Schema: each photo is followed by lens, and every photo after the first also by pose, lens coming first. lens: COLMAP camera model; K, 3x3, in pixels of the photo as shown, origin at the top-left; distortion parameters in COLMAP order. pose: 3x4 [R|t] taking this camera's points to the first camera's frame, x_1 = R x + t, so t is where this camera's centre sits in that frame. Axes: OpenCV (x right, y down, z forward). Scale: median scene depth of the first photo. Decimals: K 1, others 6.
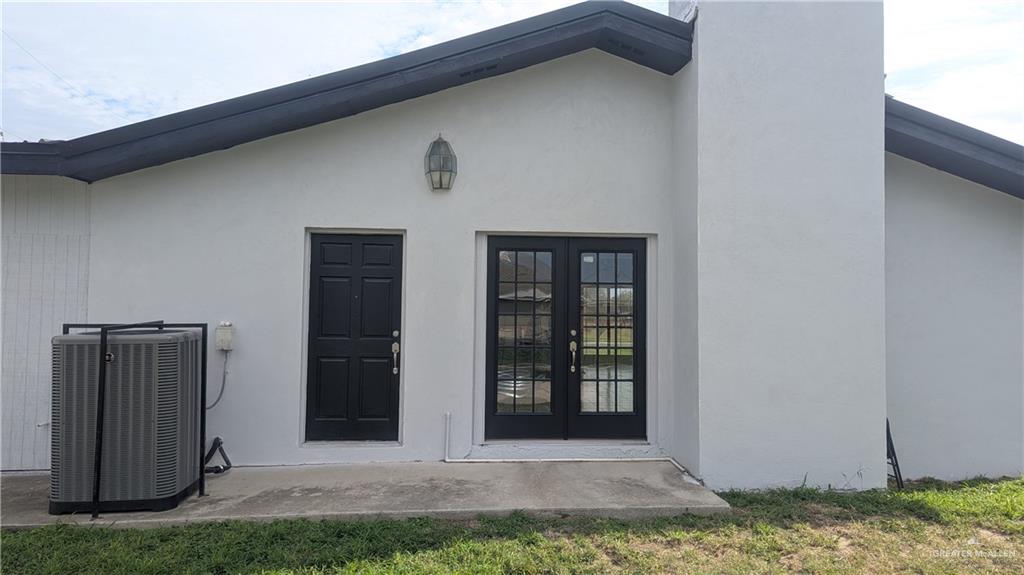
lens RADIAL K [[707.4, 0, 512.0], [0, 707.4, 287.5], [0, 0, 1]] dist [0.002464, 0.001339]
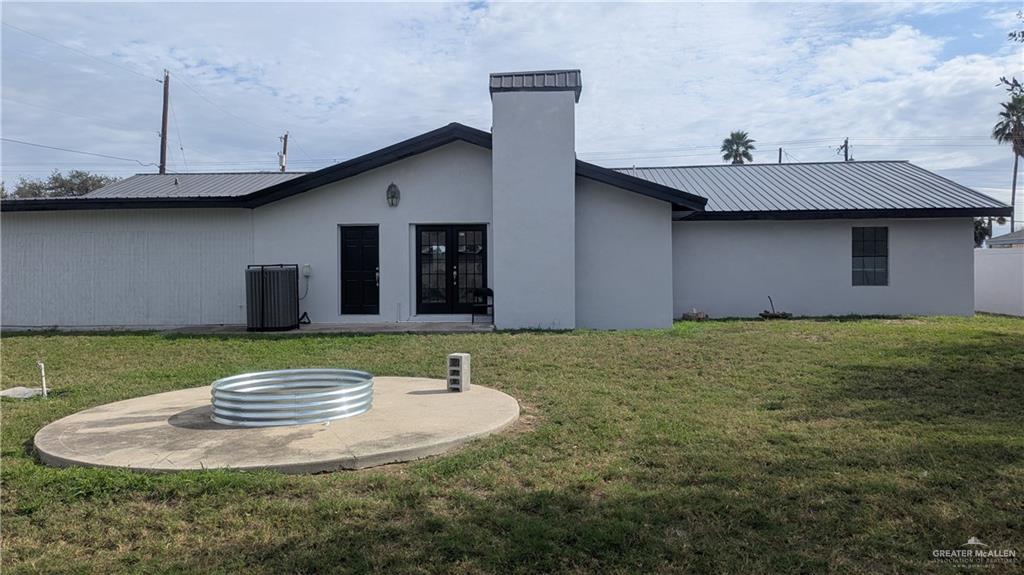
lens RADIAL K [[707.4, 0, 512.0], [0, 707.4, 287.5], [0, 0, 1]] dist [0.002464, 0.001339]
pose [[0.988945, -0.012208, -0.147782, 0.618881], [0.021087, 0.998055, 0.058667, -0.000049], [0.146778, -0.061135, 0.987278, -1.236874]]
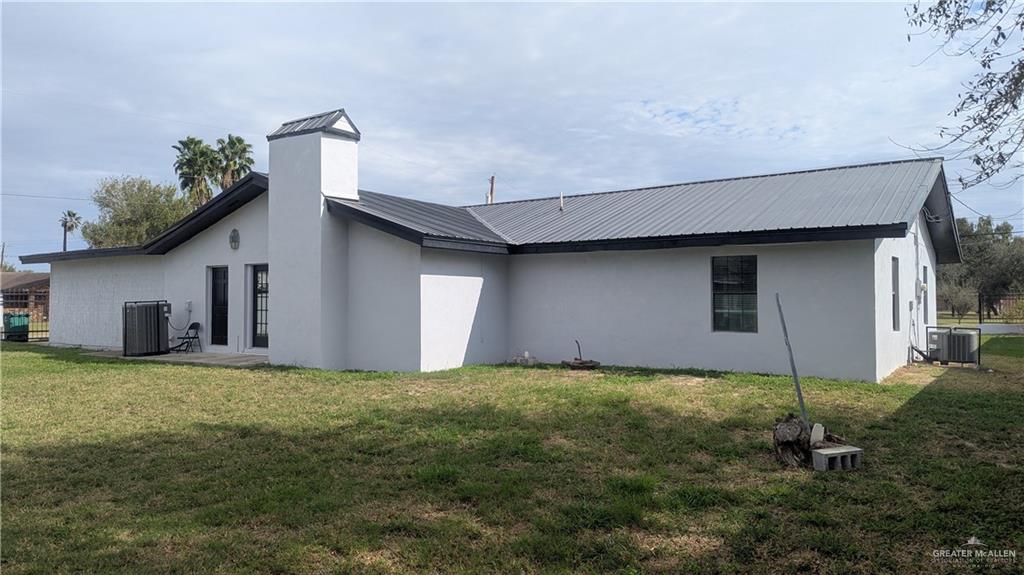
lens RADIAL K [[707.4, 0, 512.0], [0, 707.4, 287.5], [0, 0, 1]] dist [0.002464, 0.001339]
pose [[0.794617, -0.023480, -0.606657, 2.267607], [0.026099, 0.999649, -0.004505, 0.040095], [0.606550, -0.012253, 0.794951, -0.447623]]
